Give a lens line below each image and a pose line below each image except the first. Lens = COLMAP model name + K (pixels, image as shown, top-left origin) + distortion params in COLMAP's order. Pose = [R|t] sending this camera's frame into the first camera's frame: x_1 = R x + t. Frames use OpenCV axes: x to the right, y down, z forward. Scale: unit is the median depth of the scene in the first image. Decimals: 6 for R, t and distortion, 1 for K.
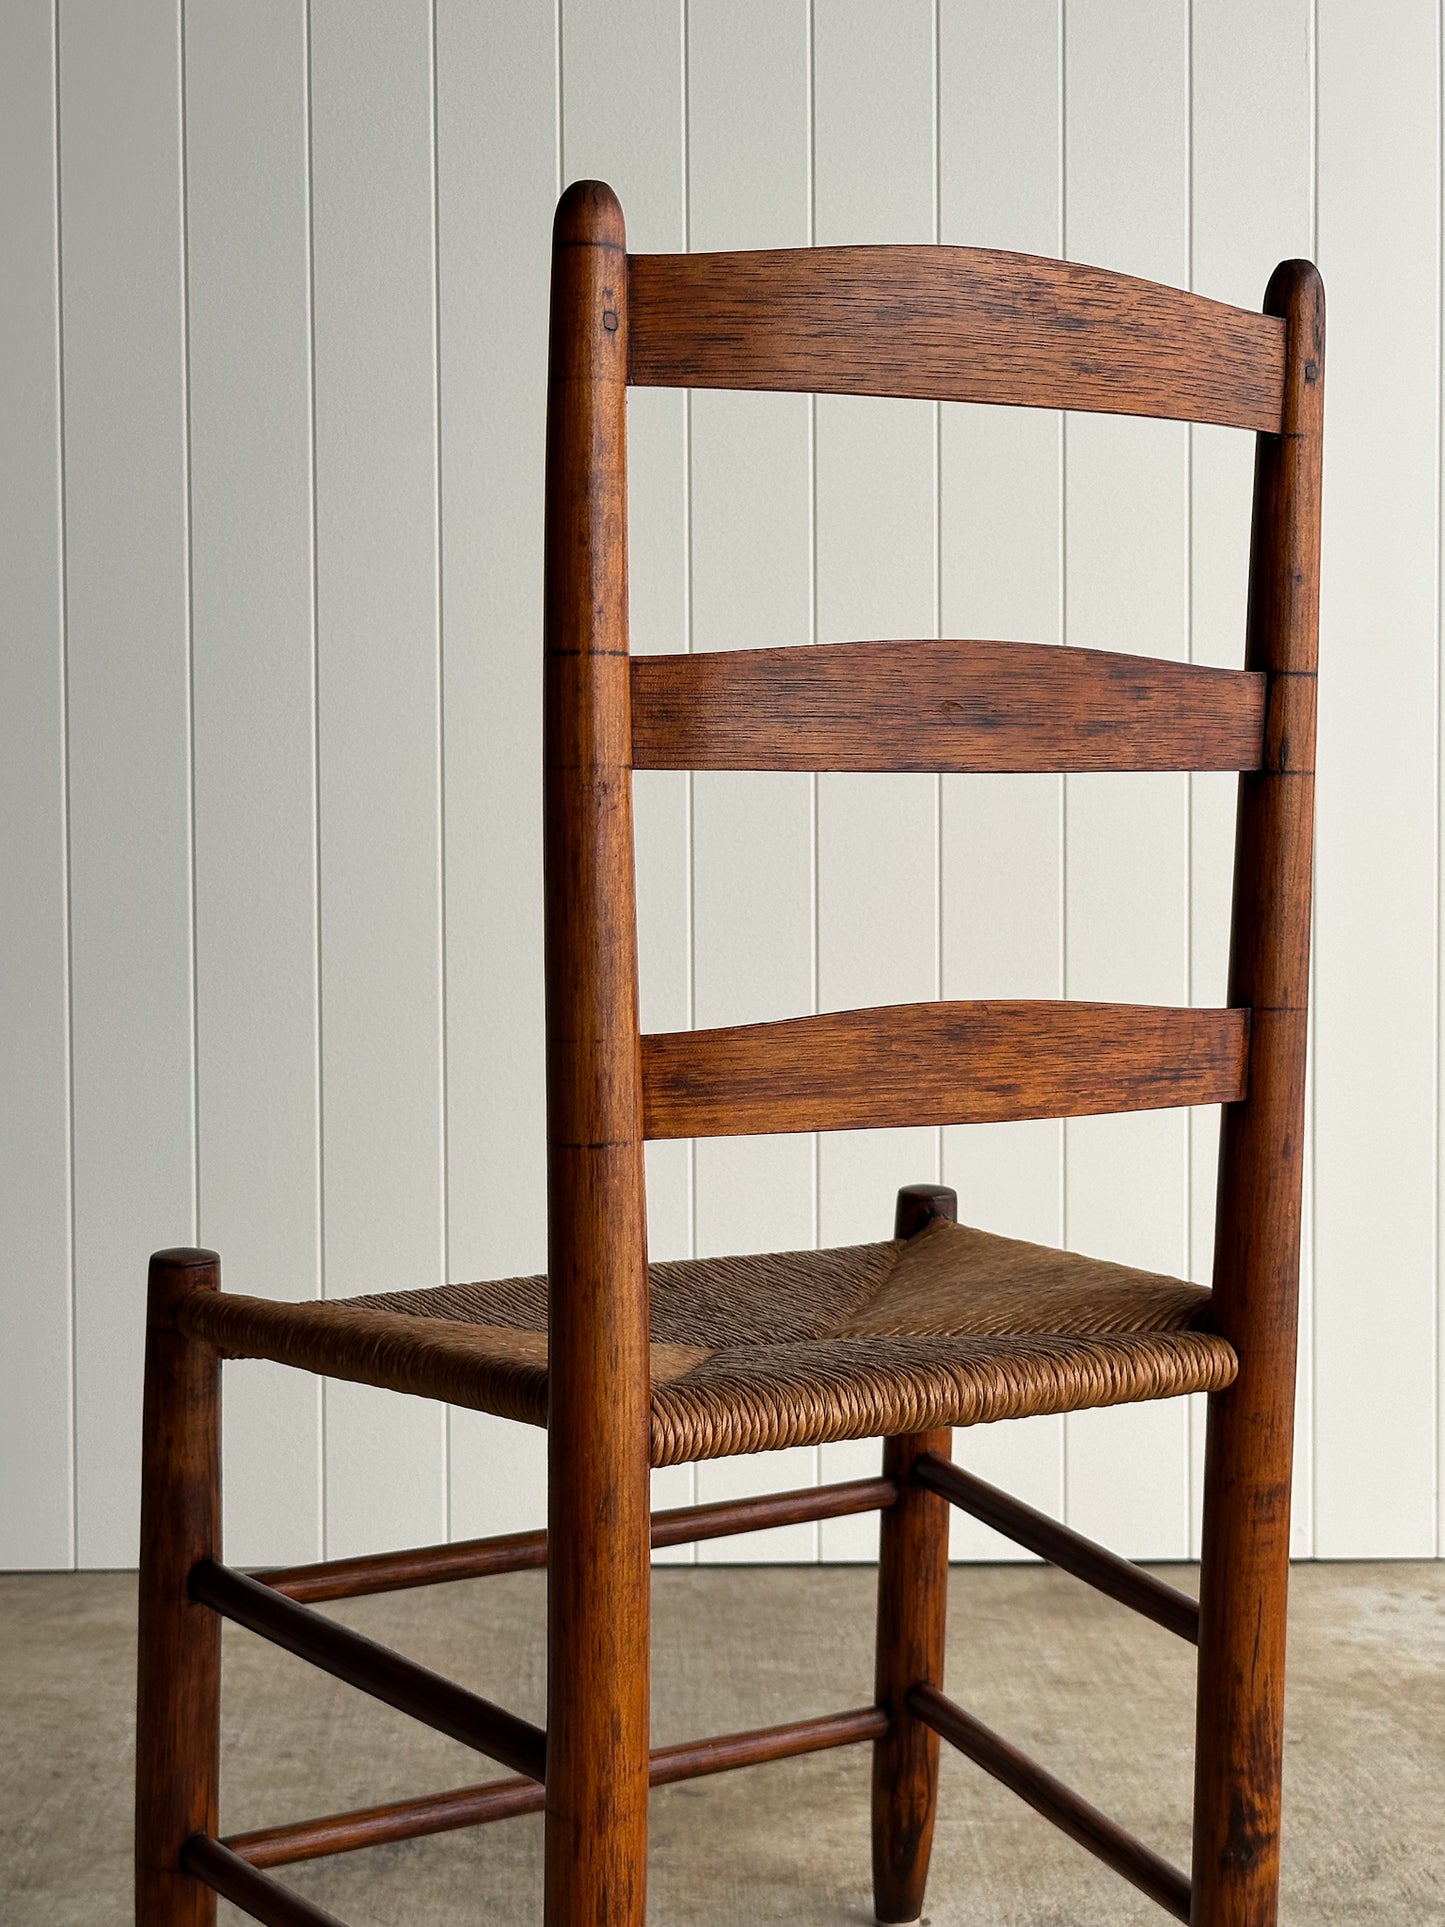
lens RADIAL K [[2771.4, 0, 720.6], [0, 2771.4, 973.4], [0, 0, 1]] dist [0.011604, 0.000000]
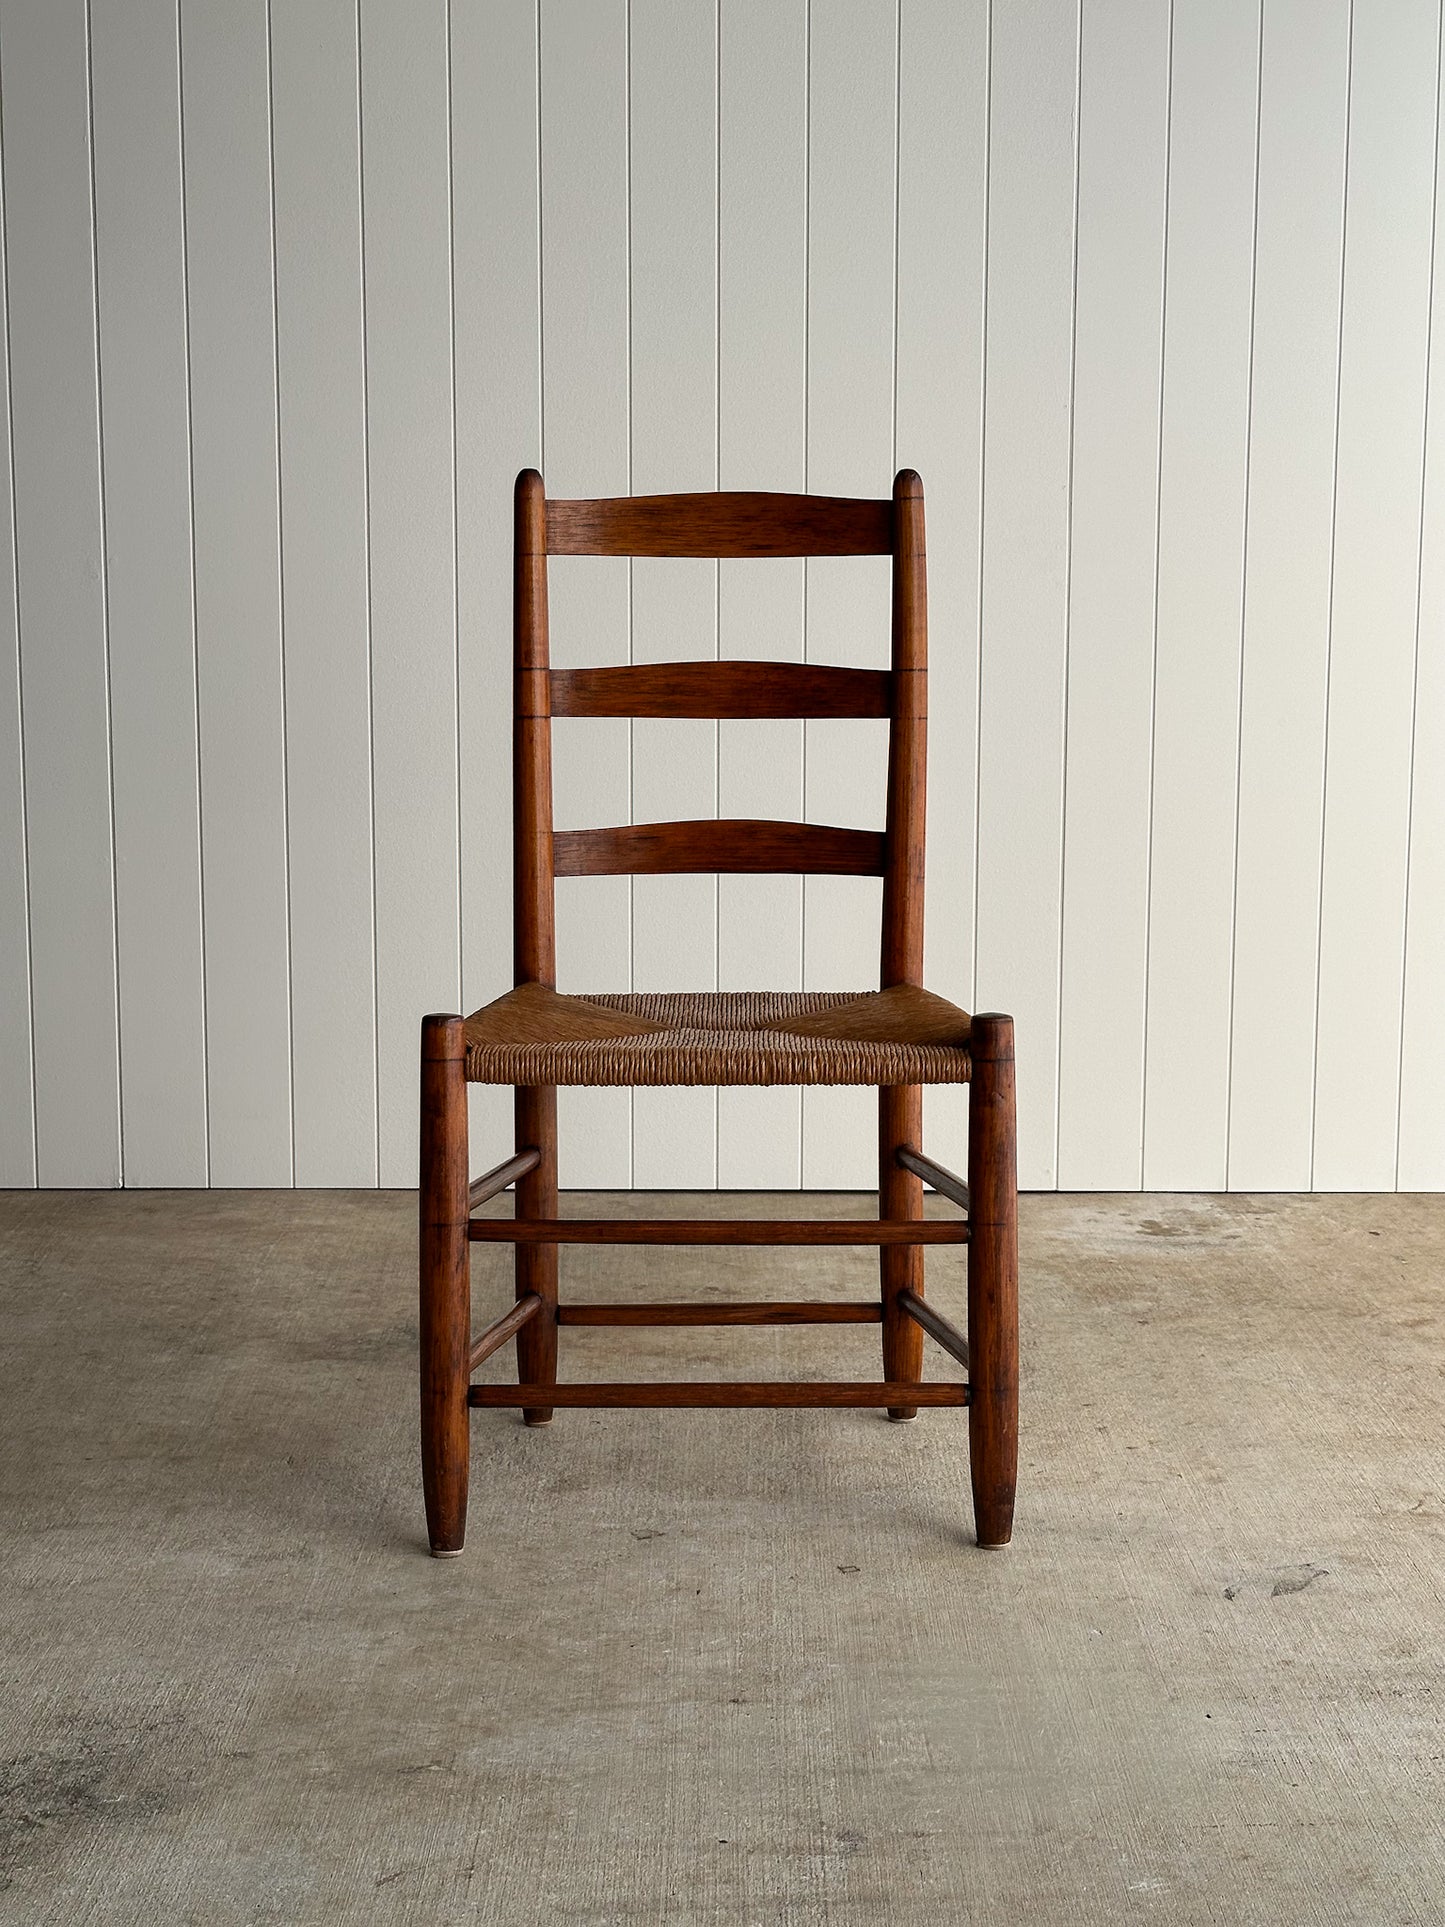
lens RADIAL K [[2771.4, 0, 732.0], [0, 2771.4, 922.2], [0, 0, 1]] dist [0.011604, 0.000000]
pose [[0.999867, 0.010374, -0.012551, 0.130319], [-0.009278, 0.996388, 0.084414, -0.110056], [0.013381, -0.084286, 0.996352, -0.958761]]
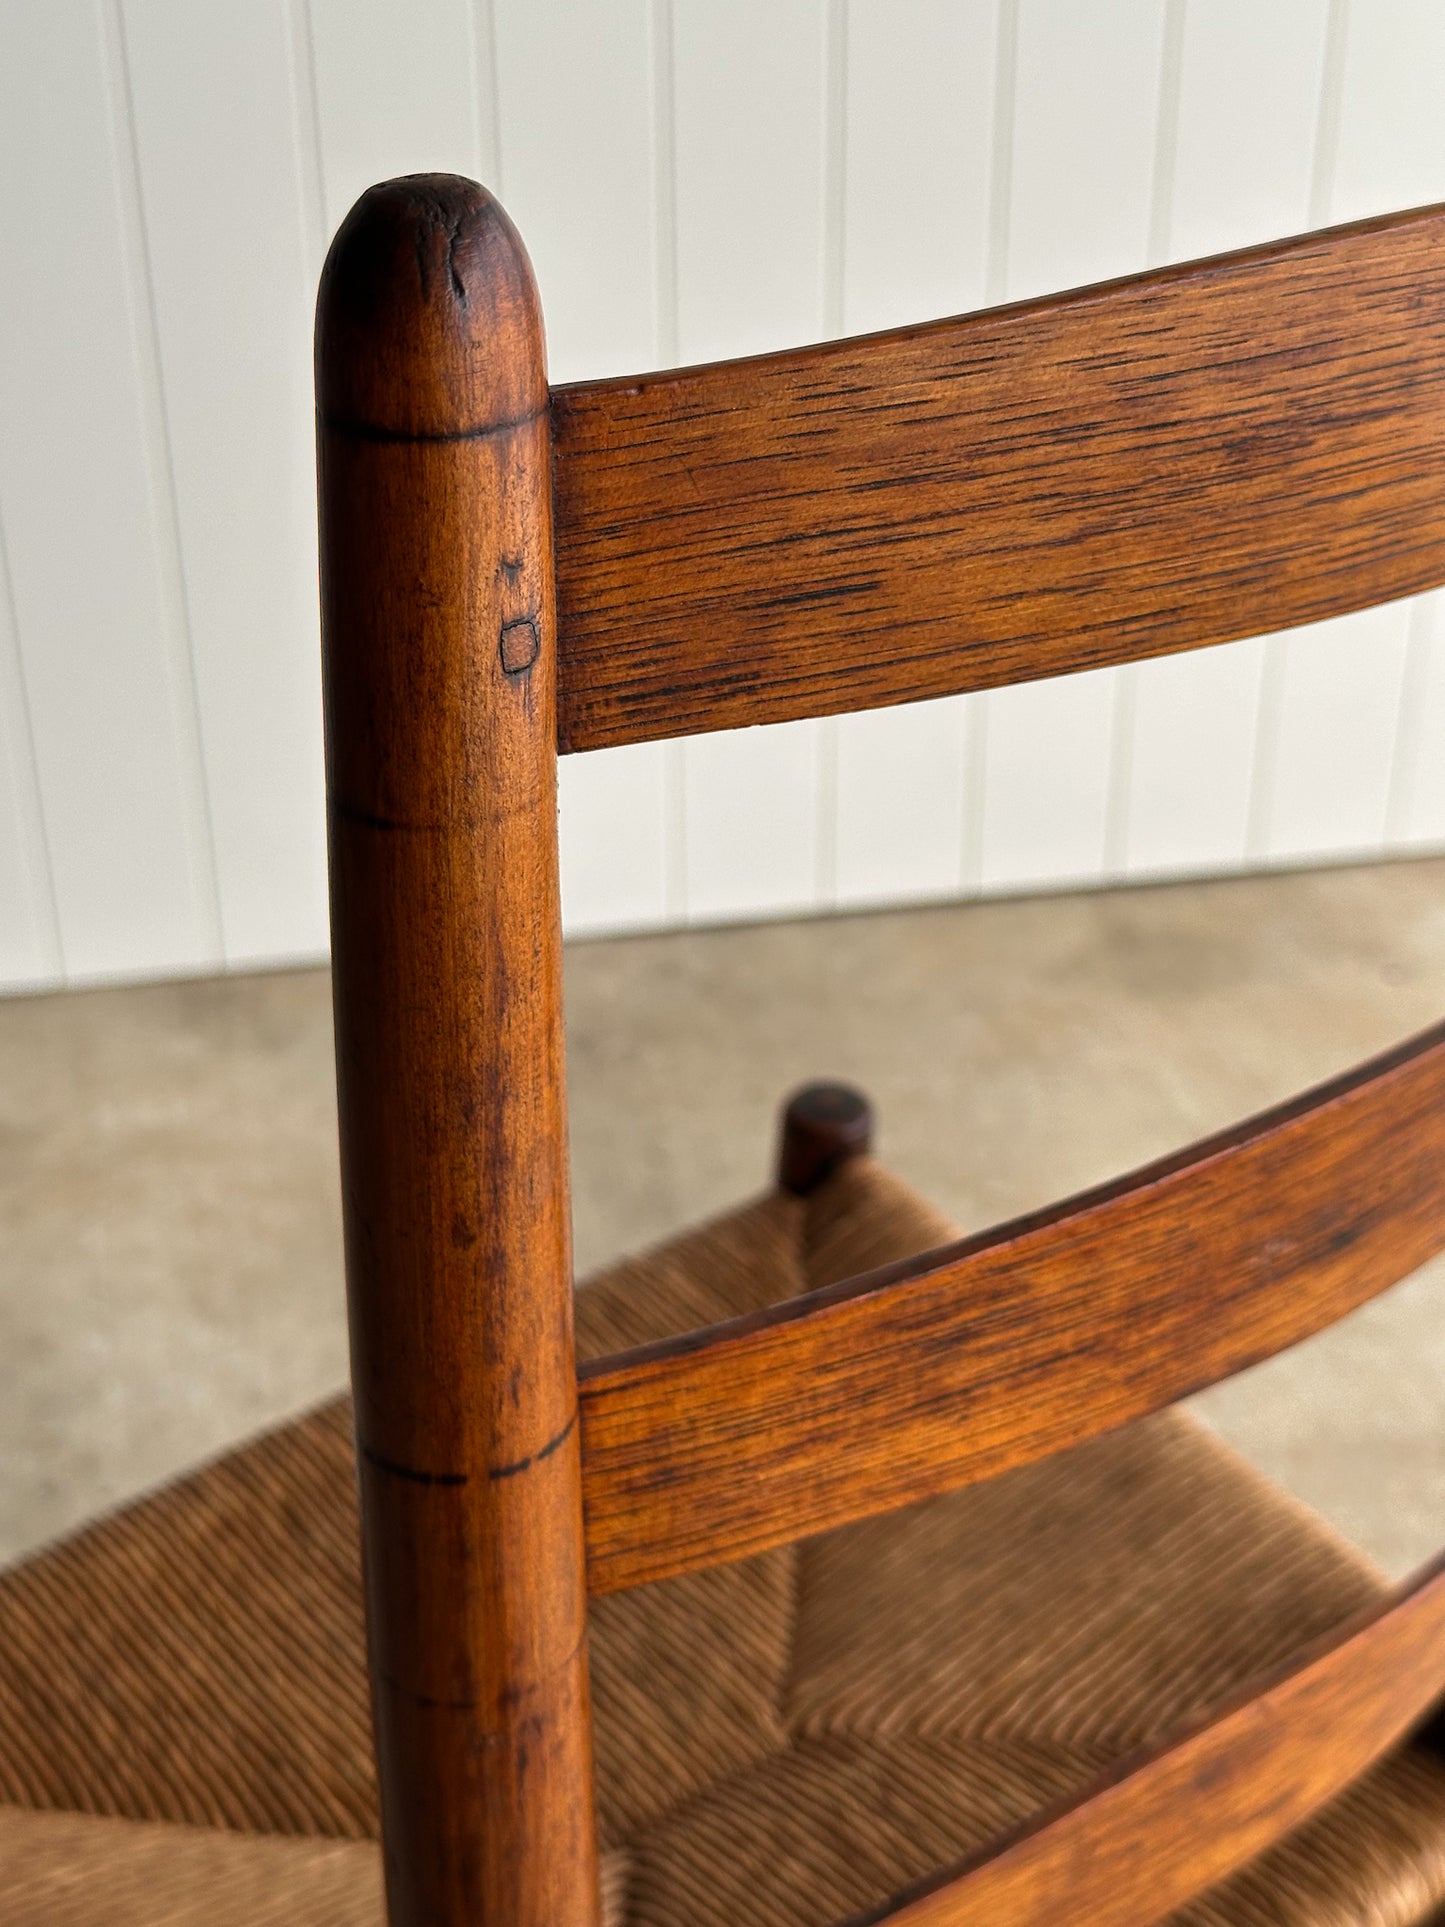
lens RADIAL K [[2771.4, 0, 724.5], [0, 2771.4, 958.4], [0, 0, 1]] dist [0.011604, 0.000000]
pose [[0.982998, -0.080971, 0.164799, -0.068302], [-0.000759, 0.895719, 0.444620, -0.326382], [-0.183615, -0.437186, 0.880428, 0.650912]]
